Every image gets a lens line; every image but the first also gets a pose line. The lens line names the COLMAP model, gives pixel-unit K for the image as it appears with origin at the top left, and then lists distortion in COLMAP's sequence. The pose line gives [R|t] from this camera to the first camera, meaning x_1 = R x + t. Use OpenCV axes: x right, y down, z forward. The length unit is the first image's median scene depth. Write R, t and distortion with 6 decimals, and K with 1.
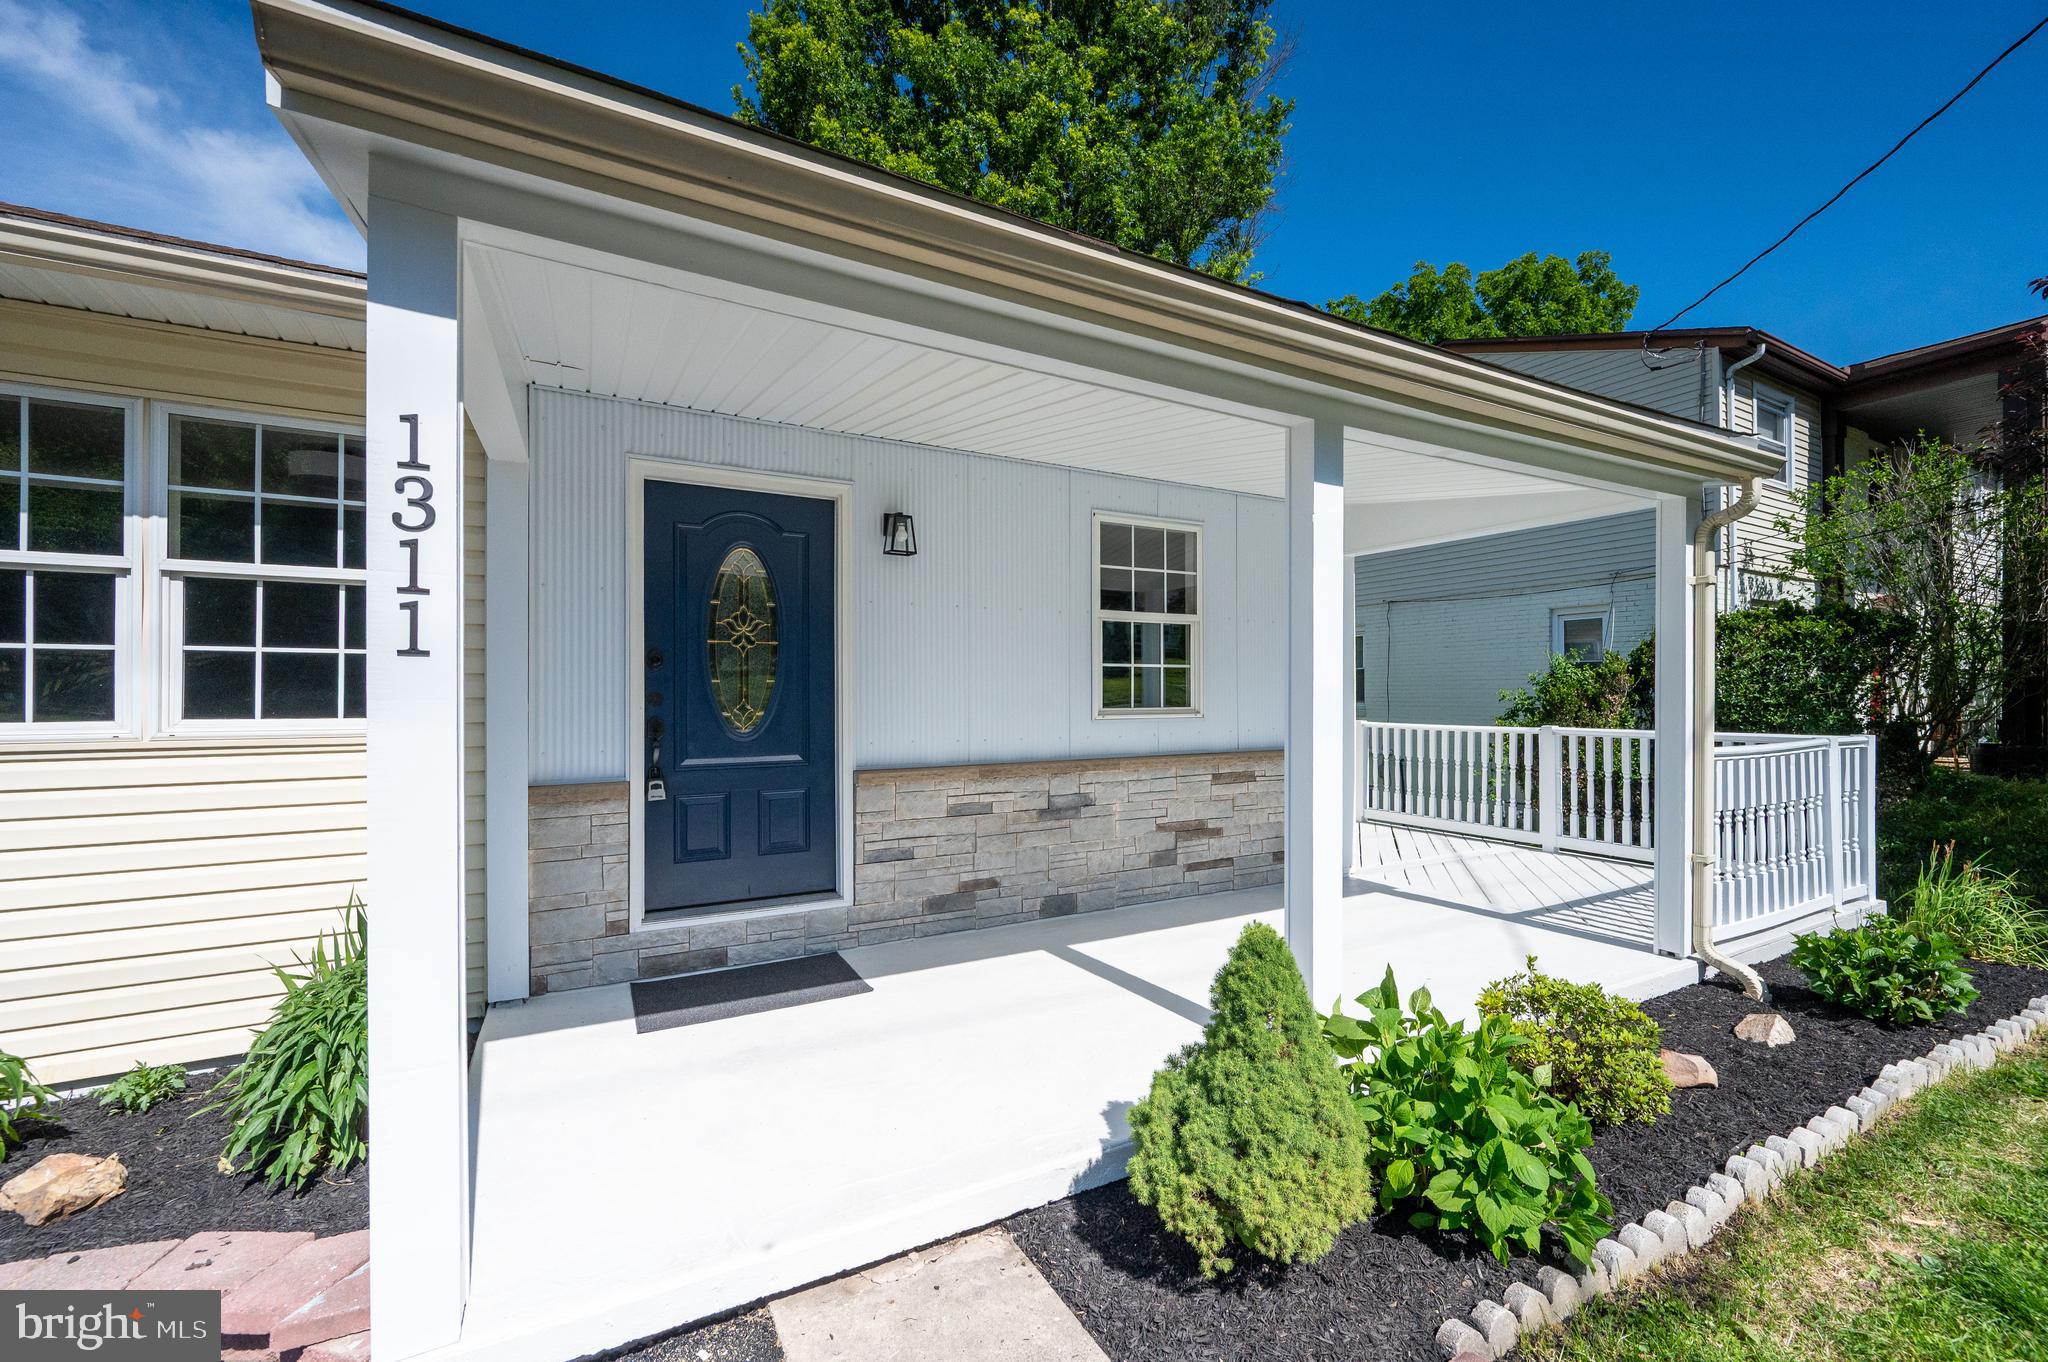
lens RADIAL K [[826.1, 0, 1028.5], [0, 826.1, 688.9], [0, 0, 1]] dist [-0.005148, 0.000105]
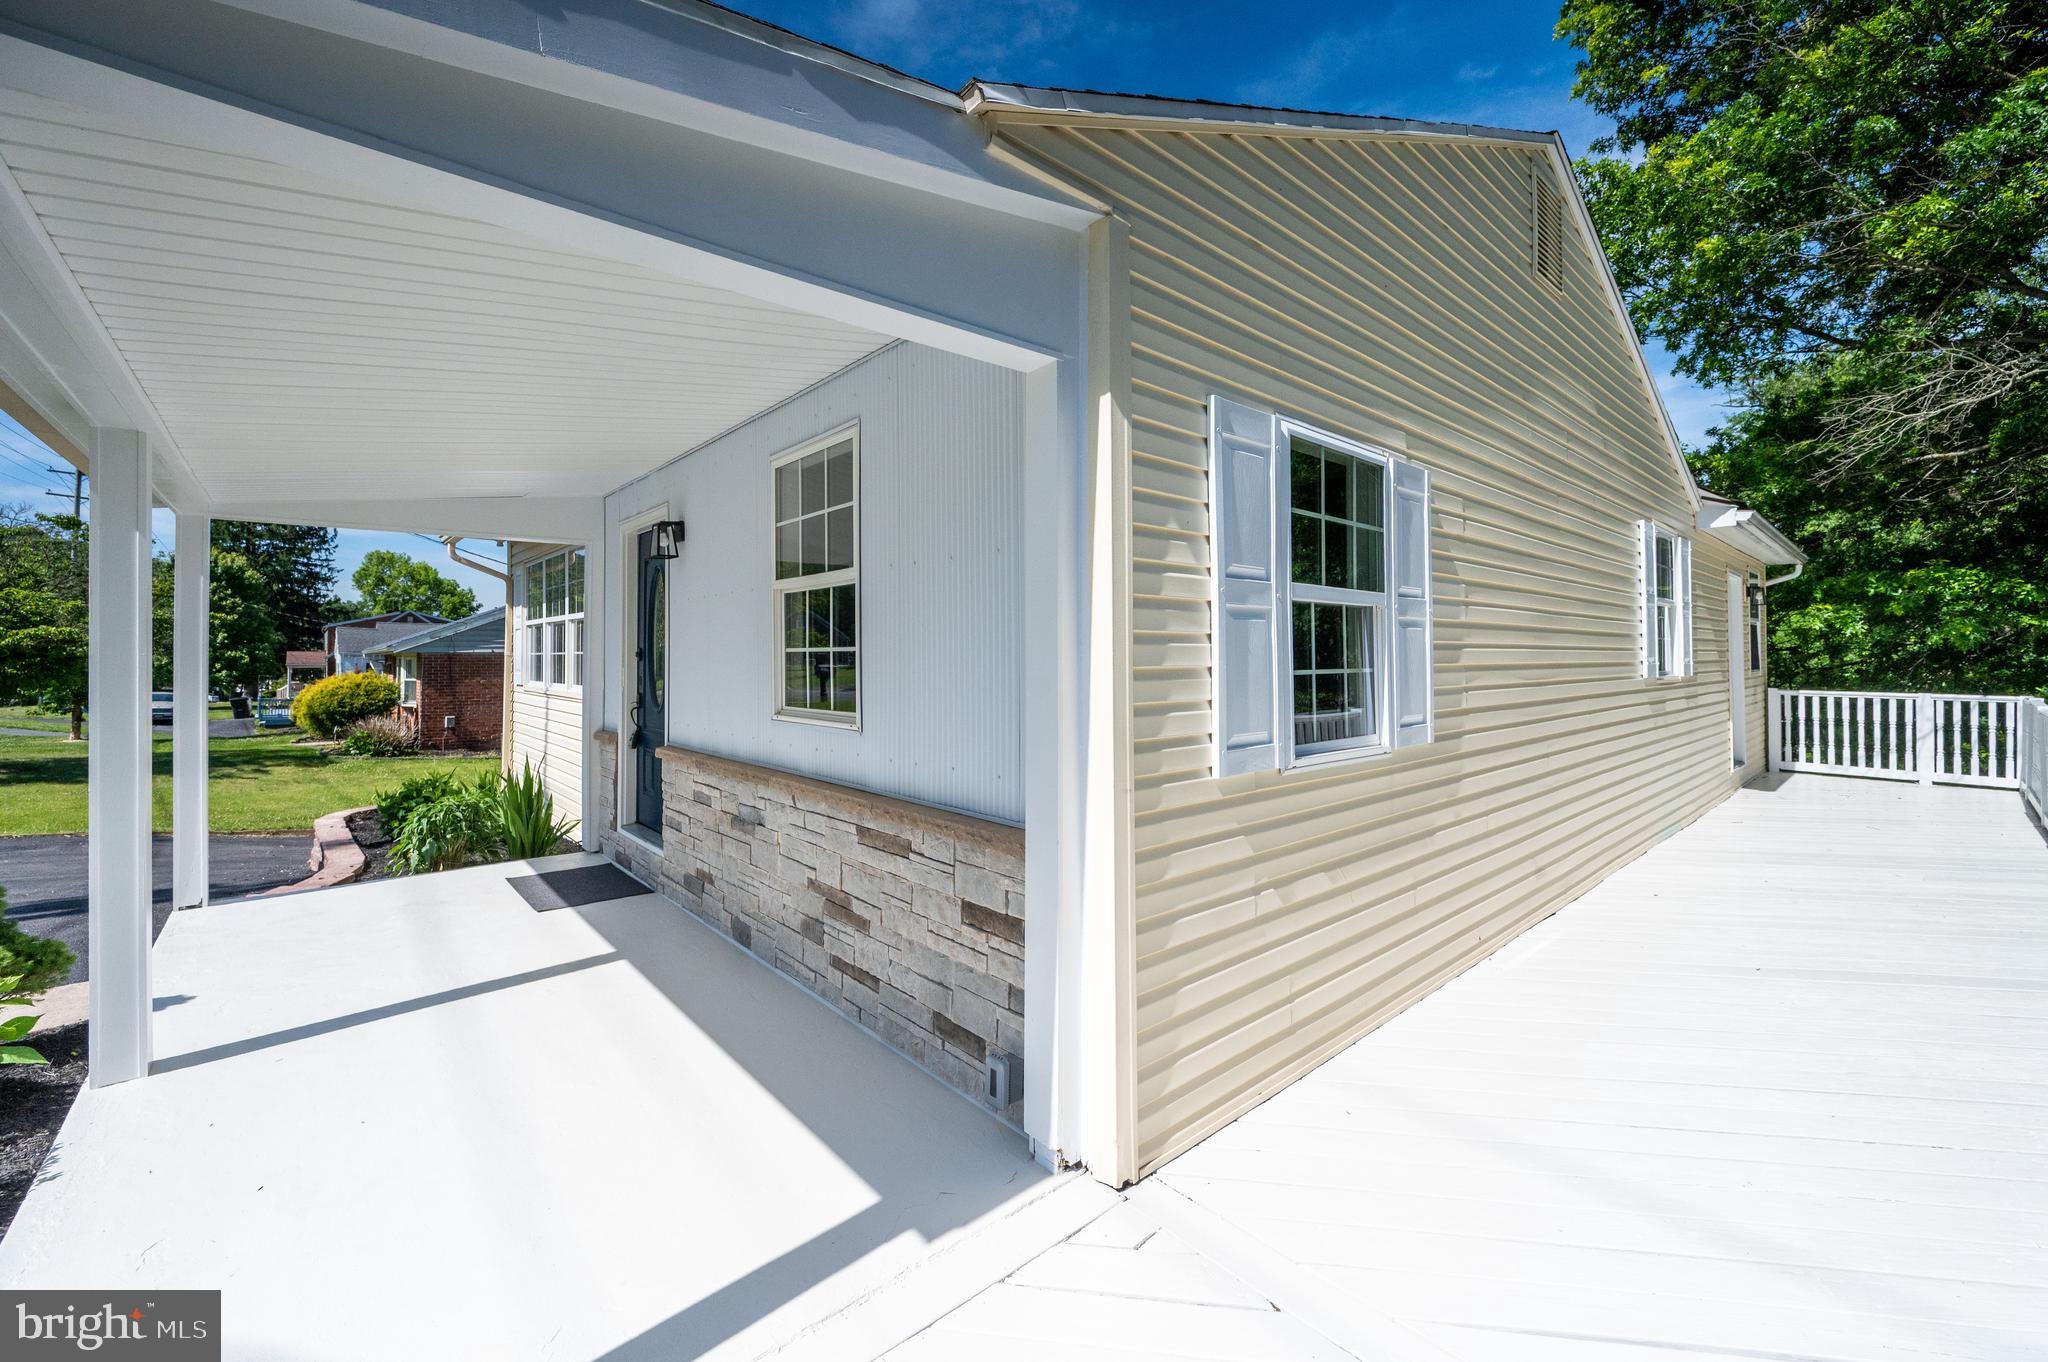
lens RADIAL K [[812.0, 0, 1024.8], [0, 812.0, 661.2], [0, 0, 1]] dist [-0.000802, -0.000065]
pose [[0.211241, -0.004636, -0.977423, 0.860503], [0.003036, 0.999987, -0.004087, -0.015140], [0.977429, -0.002104, 0.211252, 1.028276]]
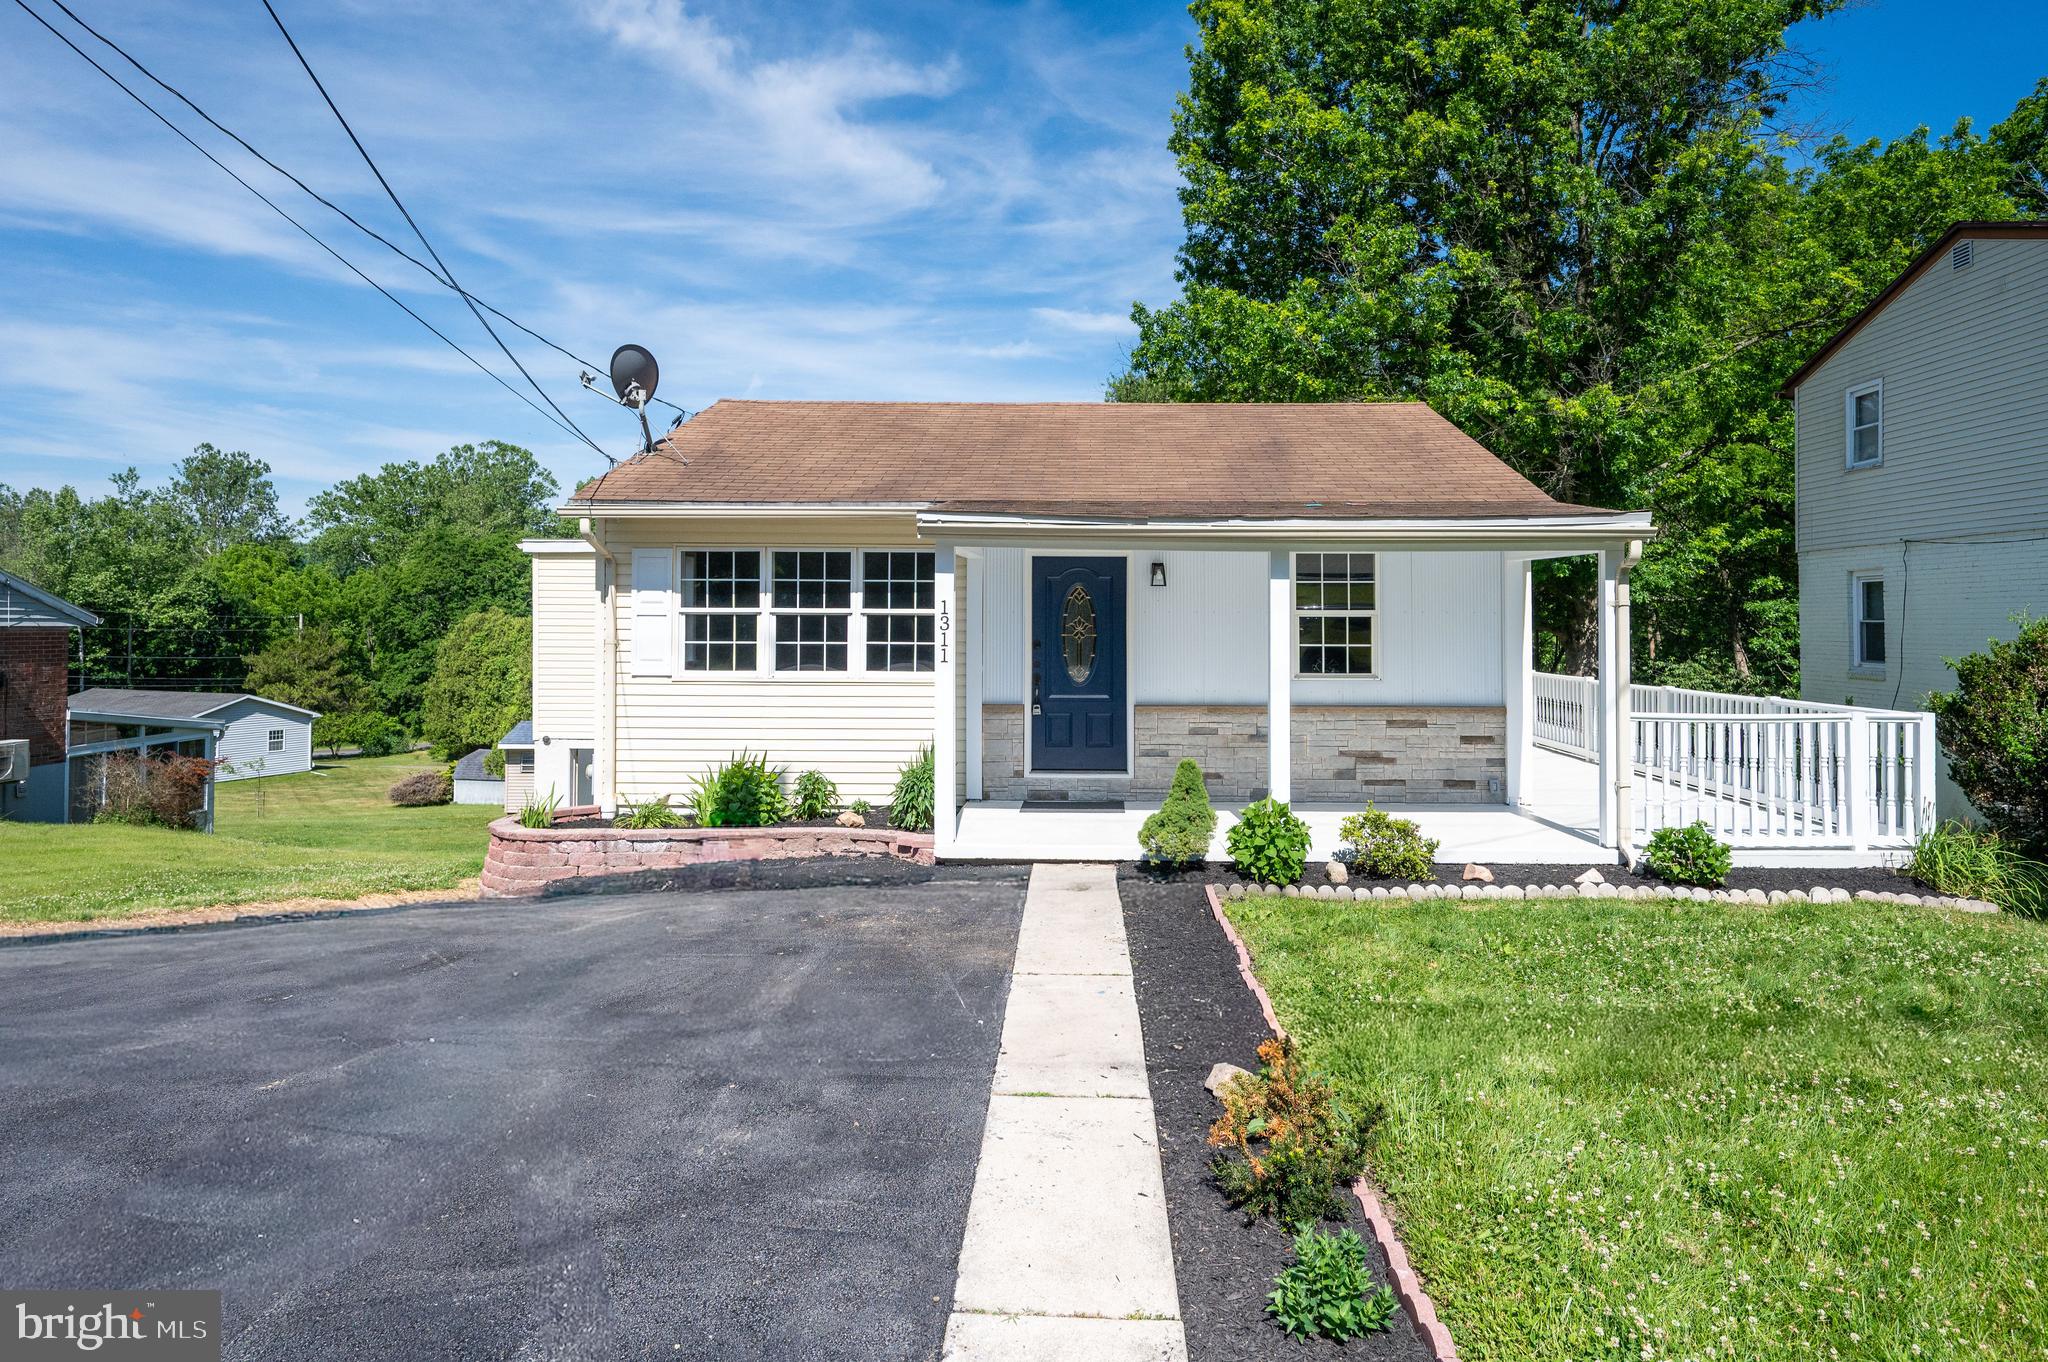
lens RADIAL K [[1132.7, 0, 1060.1], [0, 1132.7, 594.5], [0, 0, 1]] dist [-0.002509, 0.000049]
pose [[0.864125, -0.005813, -0.503244, 0.752548], [-0.001983, 0.999886, -0.014955, -0.089185], [0.503274, 0.013921, 0.864015, -1.038500]]
